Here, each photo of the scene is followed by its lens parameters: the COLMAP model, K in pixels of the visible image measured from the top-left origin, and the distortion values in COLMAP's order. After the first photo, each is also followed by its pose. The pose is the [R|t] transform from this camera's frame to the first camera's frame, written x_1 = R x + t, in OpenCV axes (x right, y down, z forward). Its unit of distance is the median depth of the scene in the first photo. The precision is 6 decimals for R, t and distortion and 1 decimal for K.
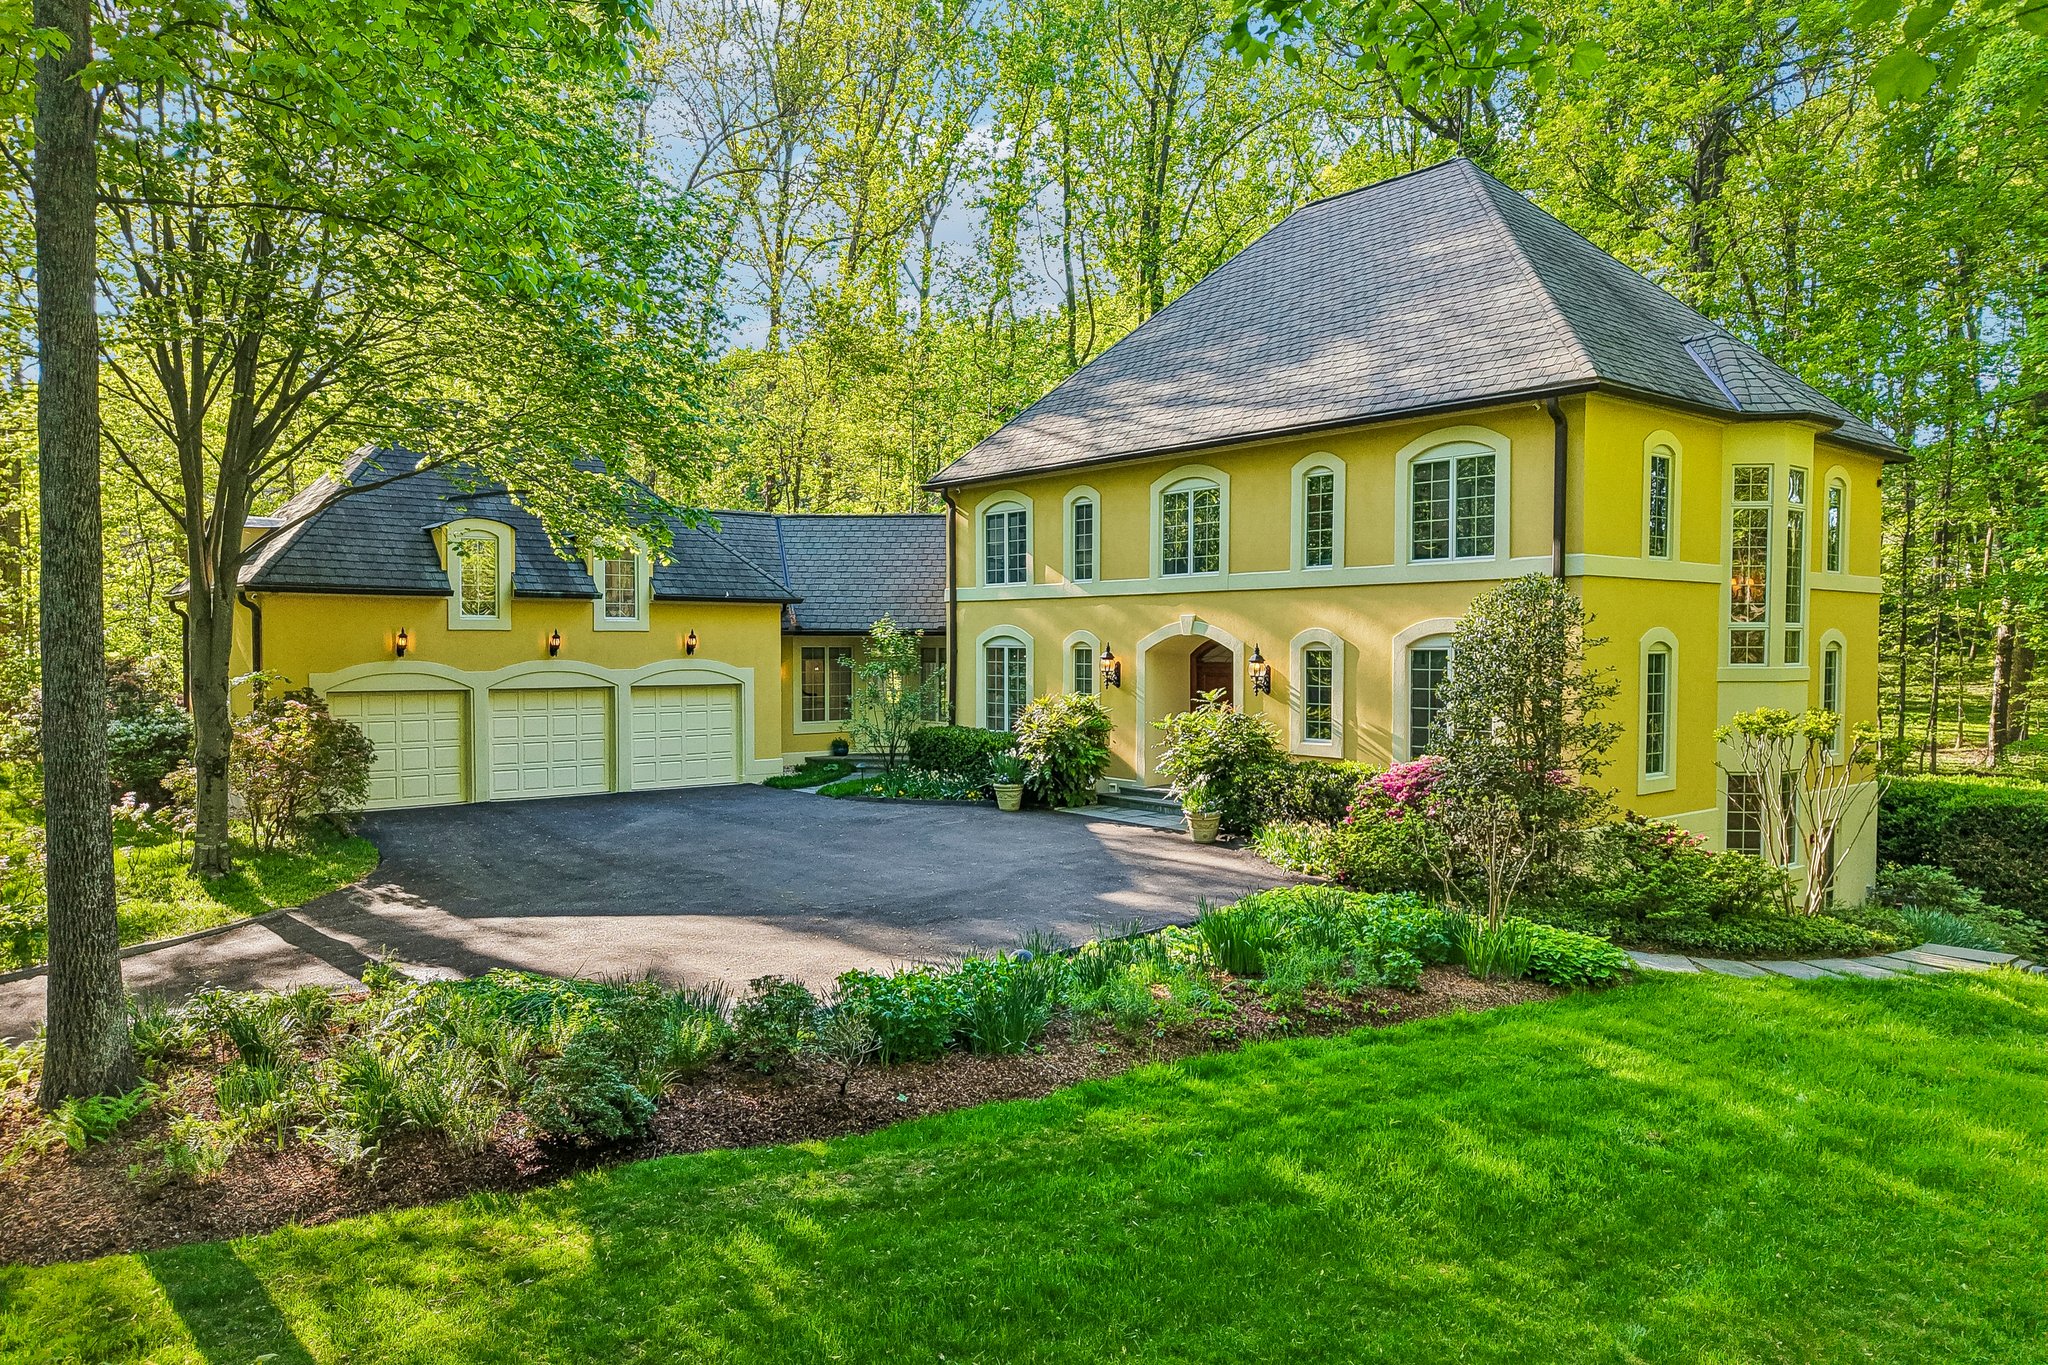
lens RADIAL K [[1411.0, 0, 1028.2], [0, 1411.0, 681.5], [0, 0, 1]] dist [0.001731, -0.003683]
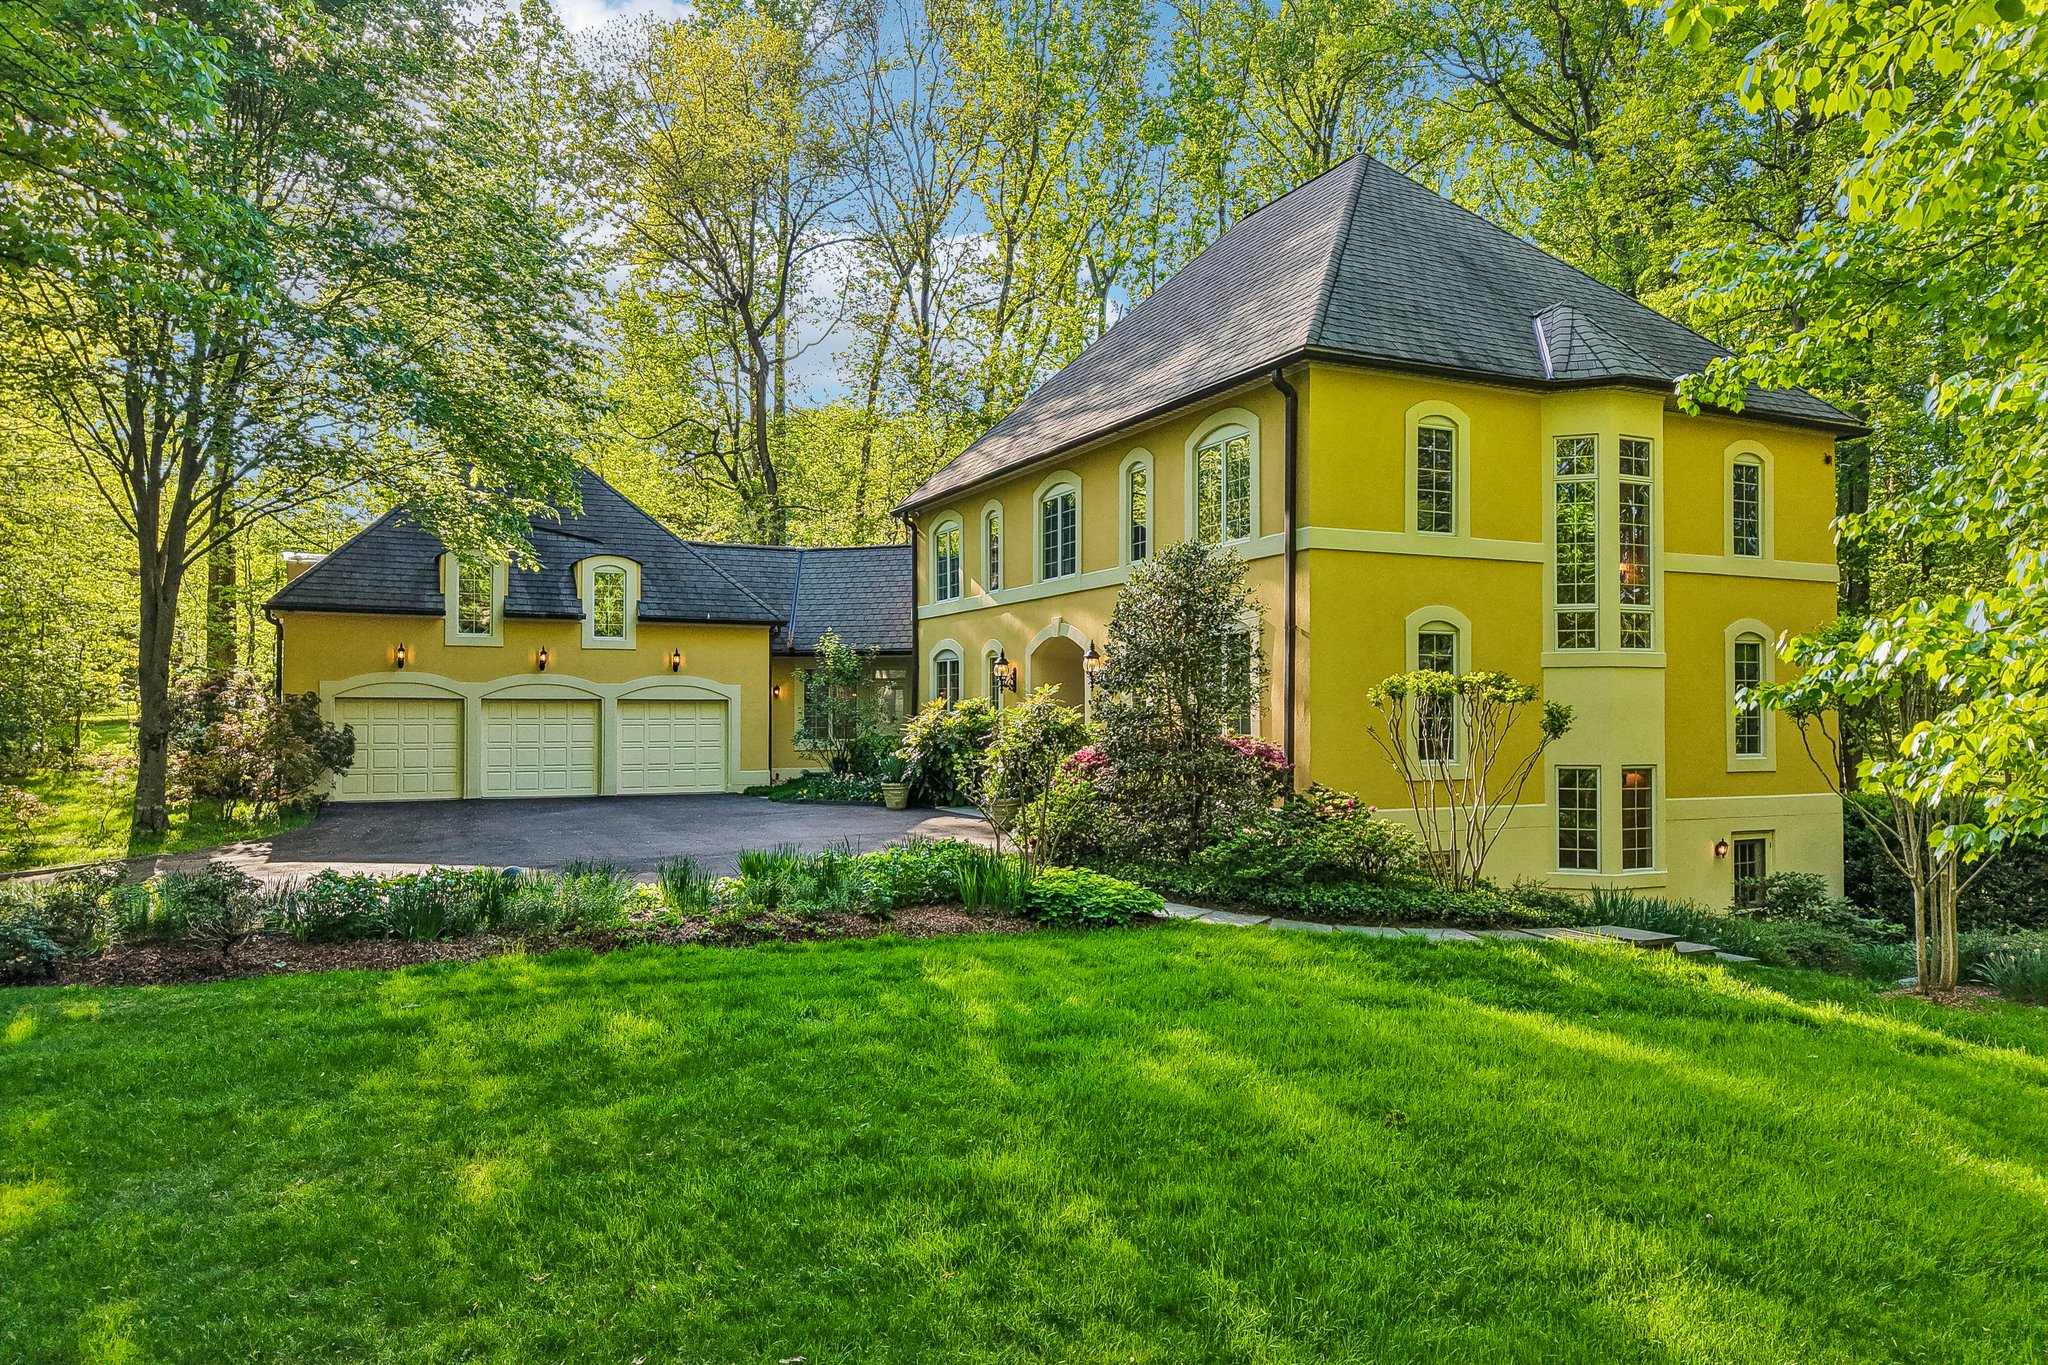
lens RADIAL K [[1411.0, 0, 1030.1], [0, 1411.0, 692.3], [0, 0, 1]] dist [0.001731, -0.003683]
pose [[0.970555, -0.006253, -0.240797, 0.310889], [-0.005192, 0.998888, -0.046867, 0.050047], [0.240822, 0.046738, 0.969443, 0.009564]]
